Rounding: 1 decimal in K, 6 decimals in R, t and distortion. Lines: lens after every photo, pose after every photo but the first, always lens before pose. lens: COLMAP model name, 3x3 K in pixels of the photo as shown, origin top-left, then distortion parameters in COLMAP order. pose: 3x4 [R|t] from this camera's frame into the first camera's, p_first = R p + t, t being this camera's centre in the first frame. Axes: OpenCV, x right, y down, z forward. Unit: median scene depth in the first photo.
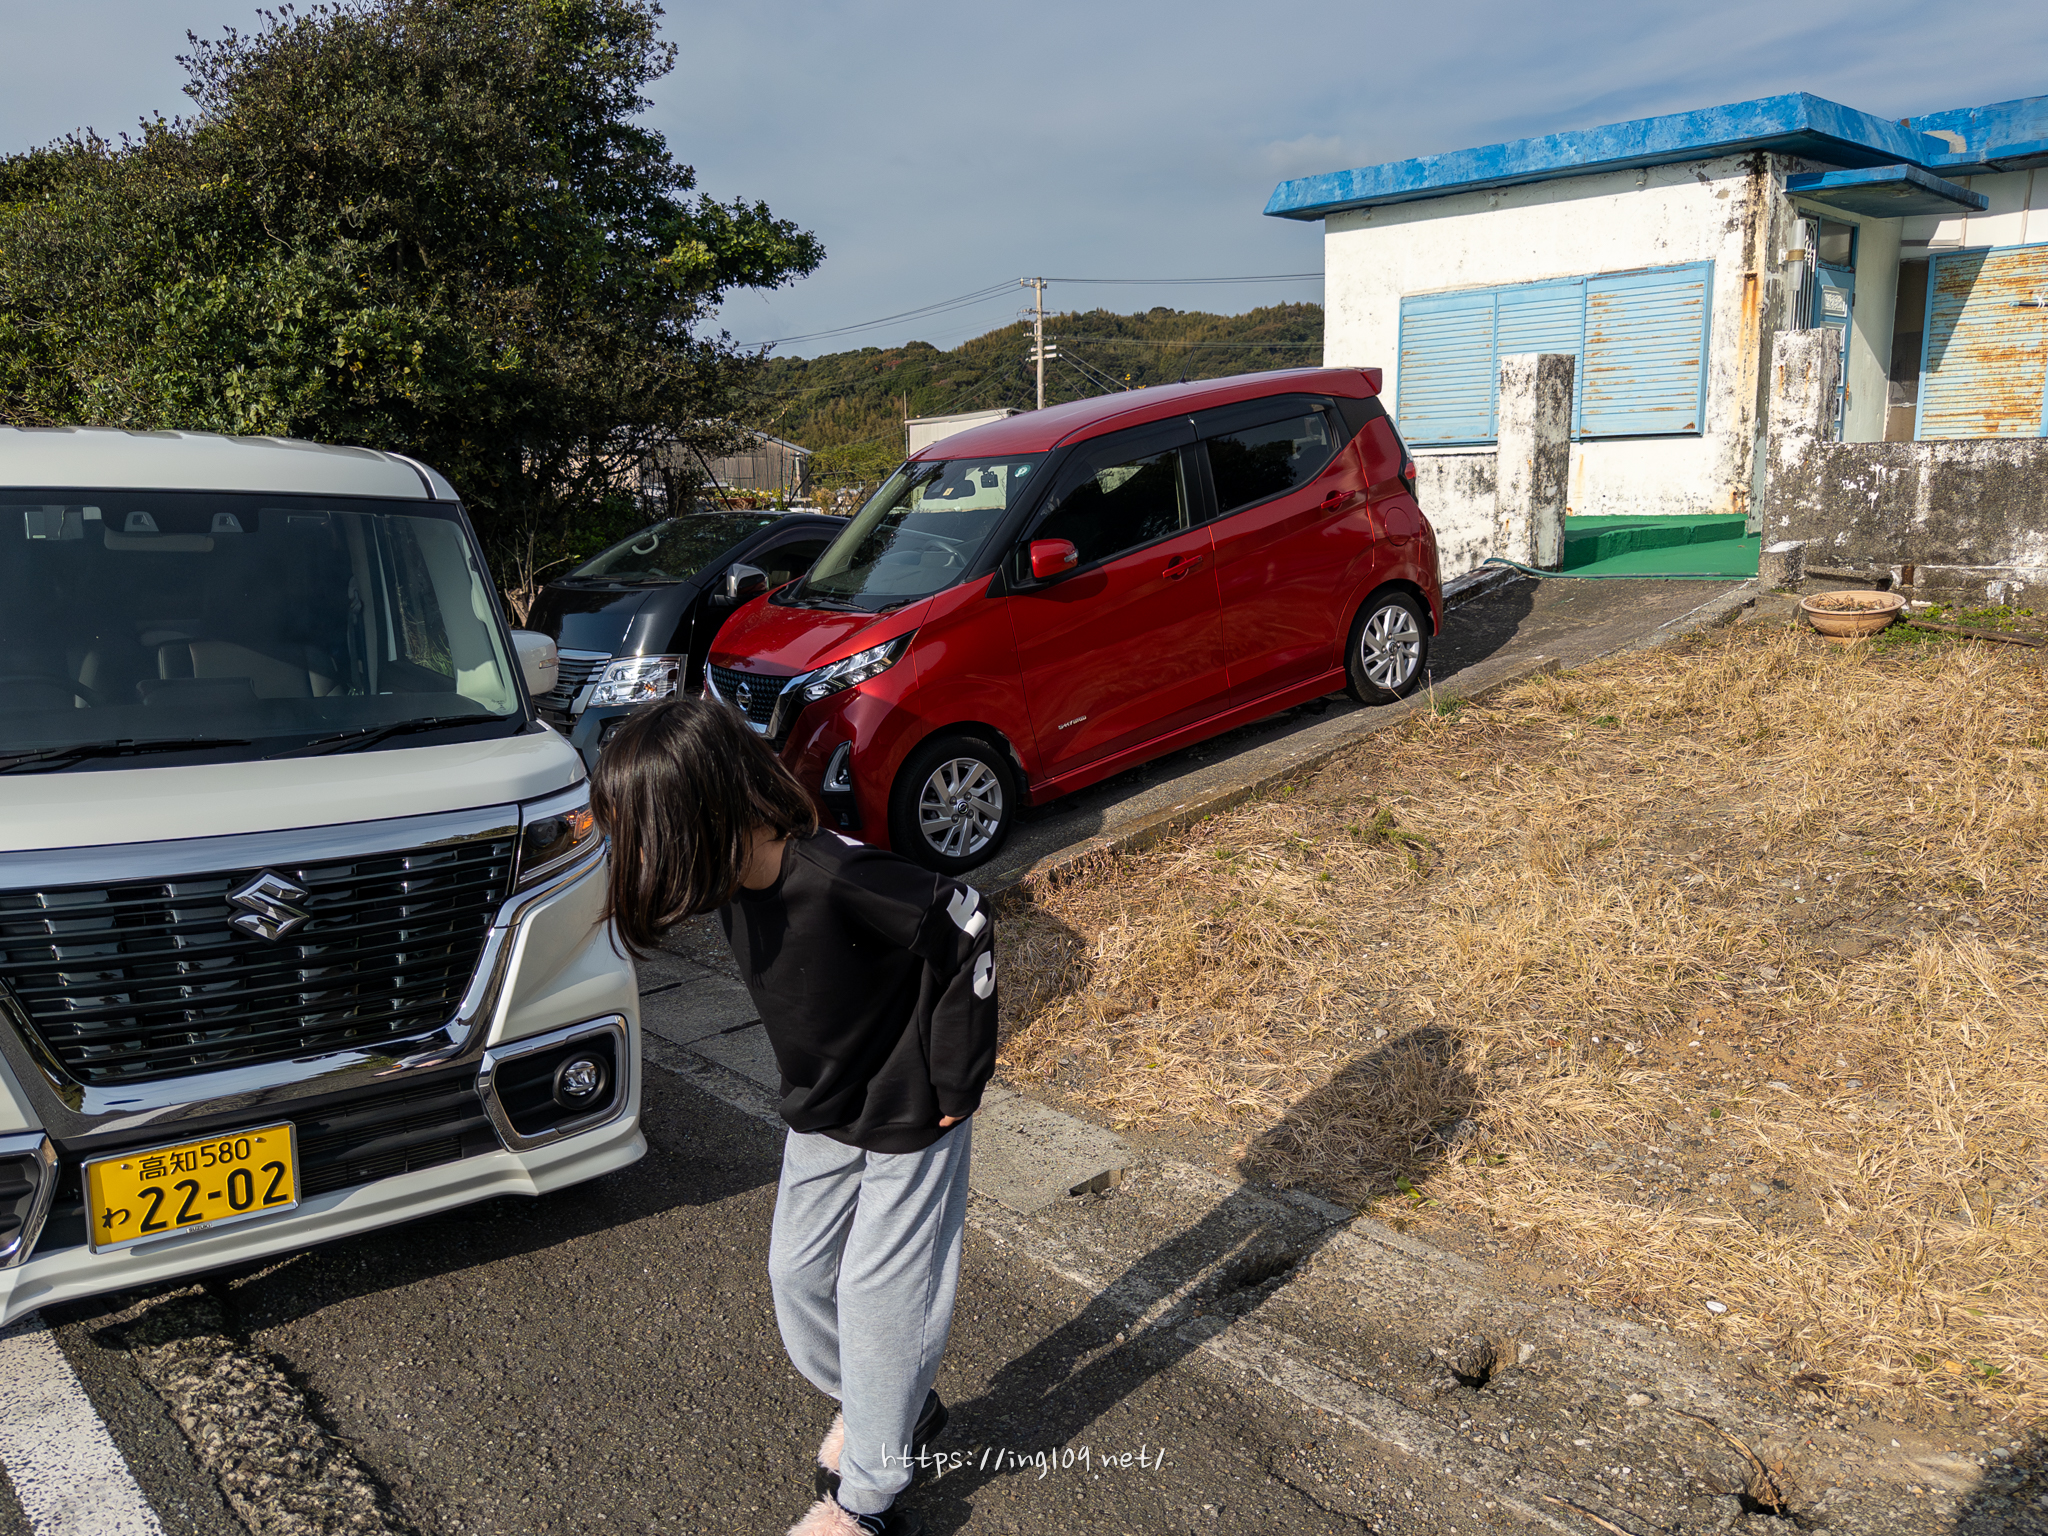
lens RADIAL K [[1531.2, 0, 1008.8], [0, 1531.2, 780.6], [0, 0, 1]] dist [0.011374, -0.007238]
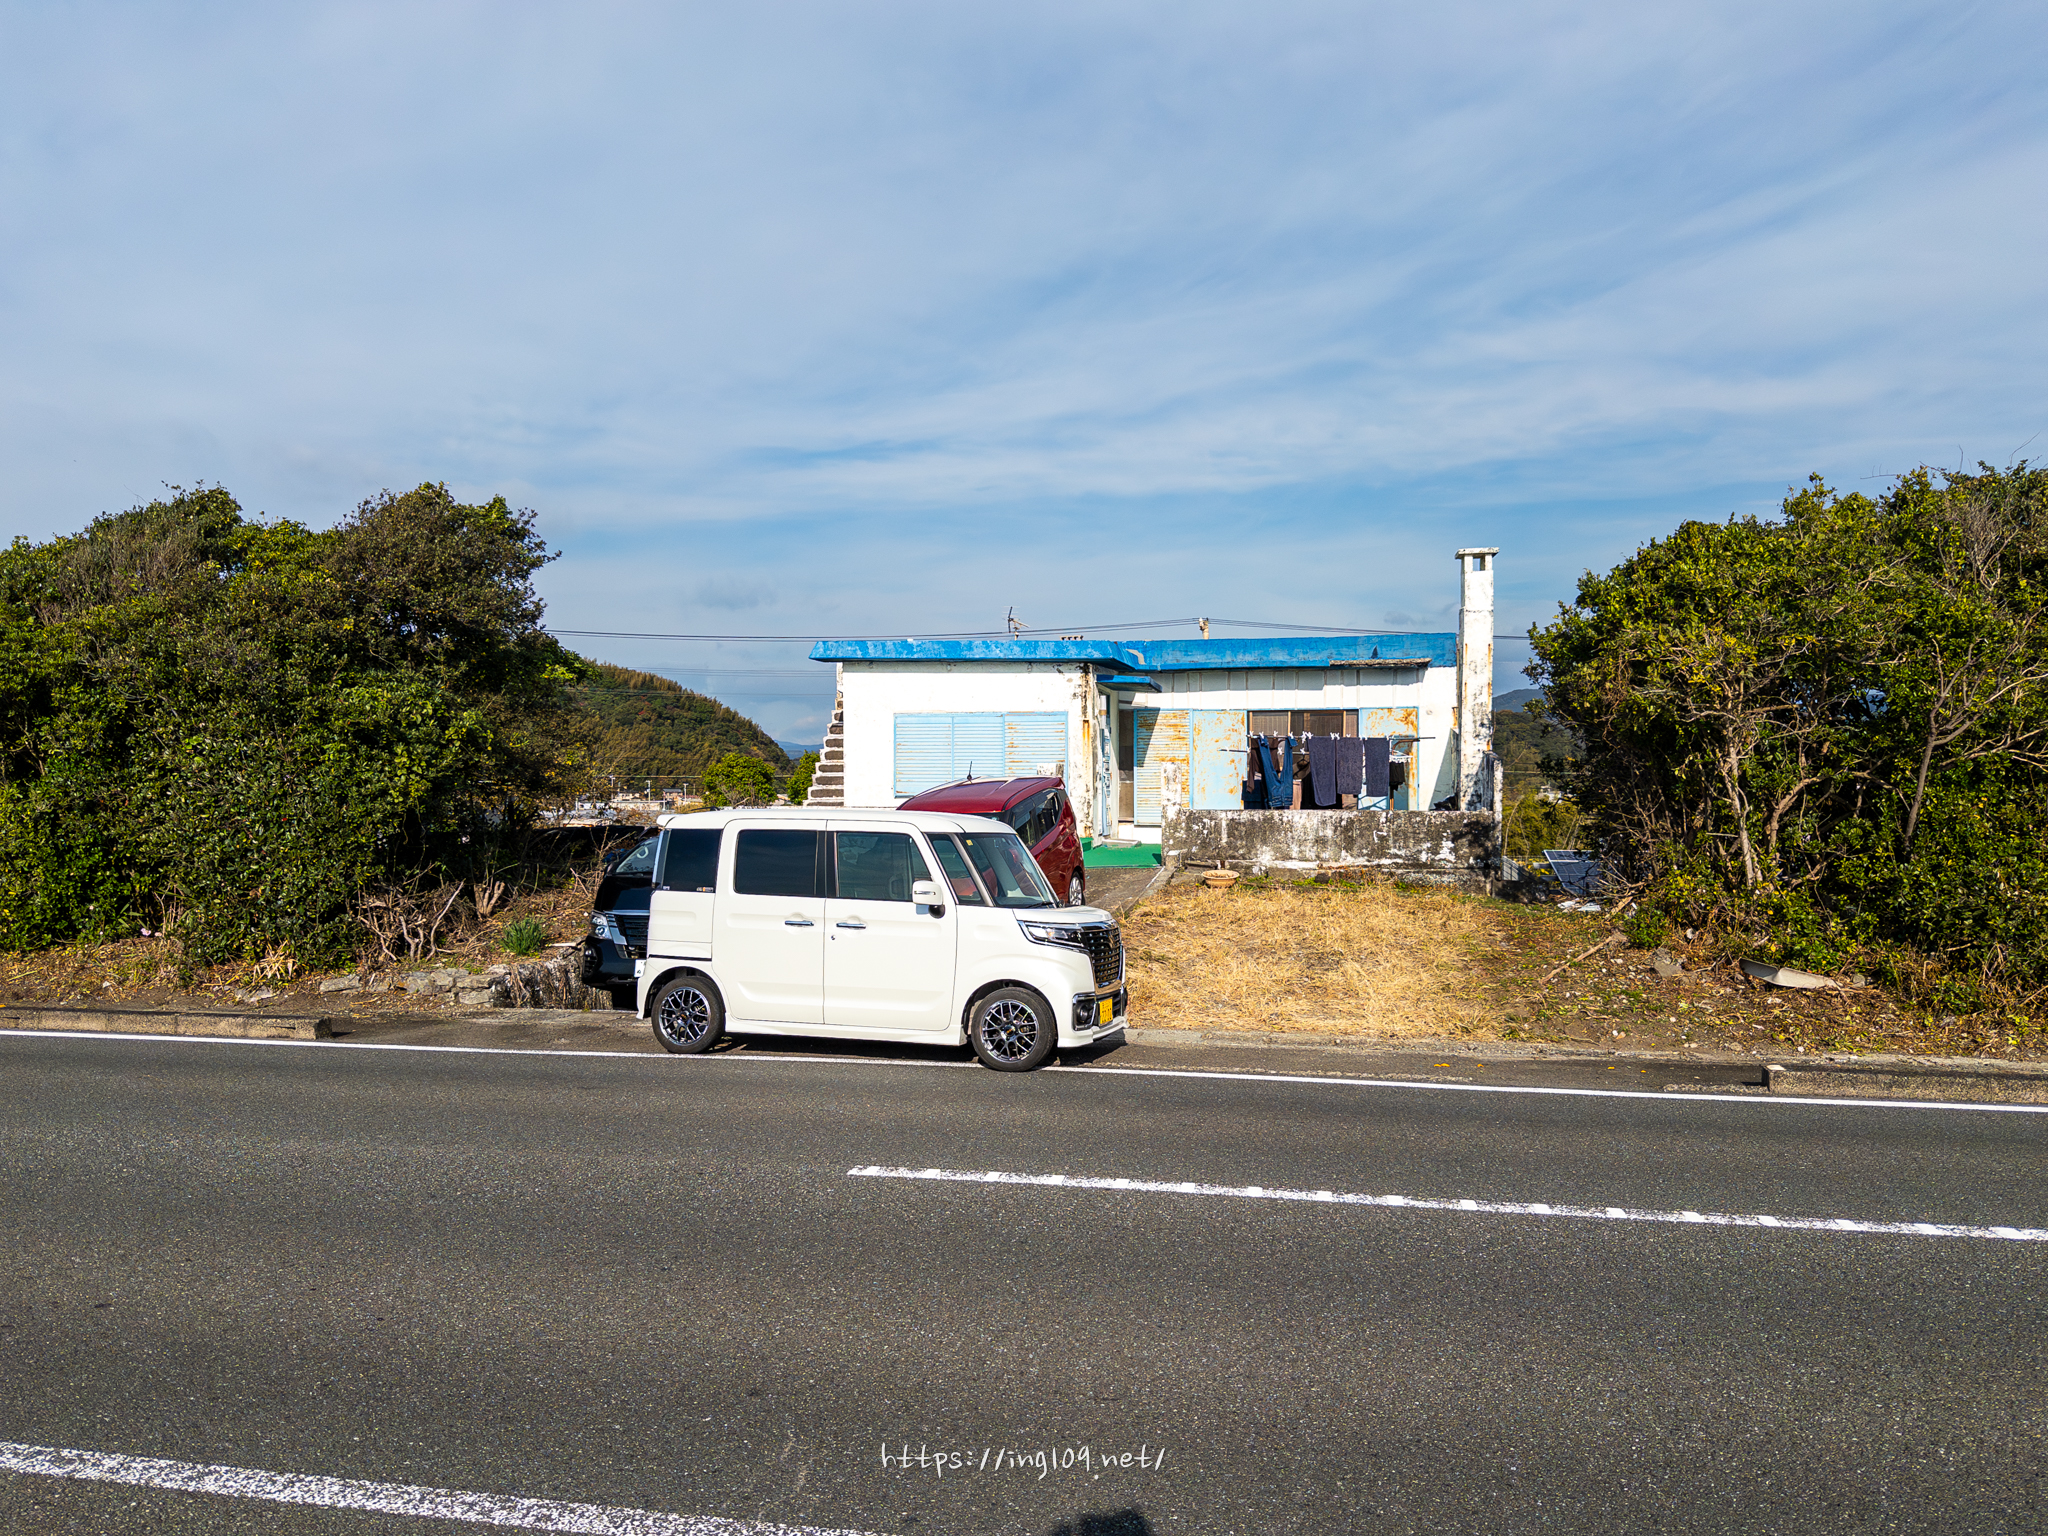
lens RADIAL K [[1531.2, 0, 1024.1], [0, 1531.2, 764.0], [0, 0, 1]] dist [0.011374, -0.007238]
pose [[0.812735, 0.031653, 0.581773, -0.737041], [0.094658, 0.978083, -0.185453, 0.088336], [-0.574892, 0.205794, 0.791927, -0.519302]]
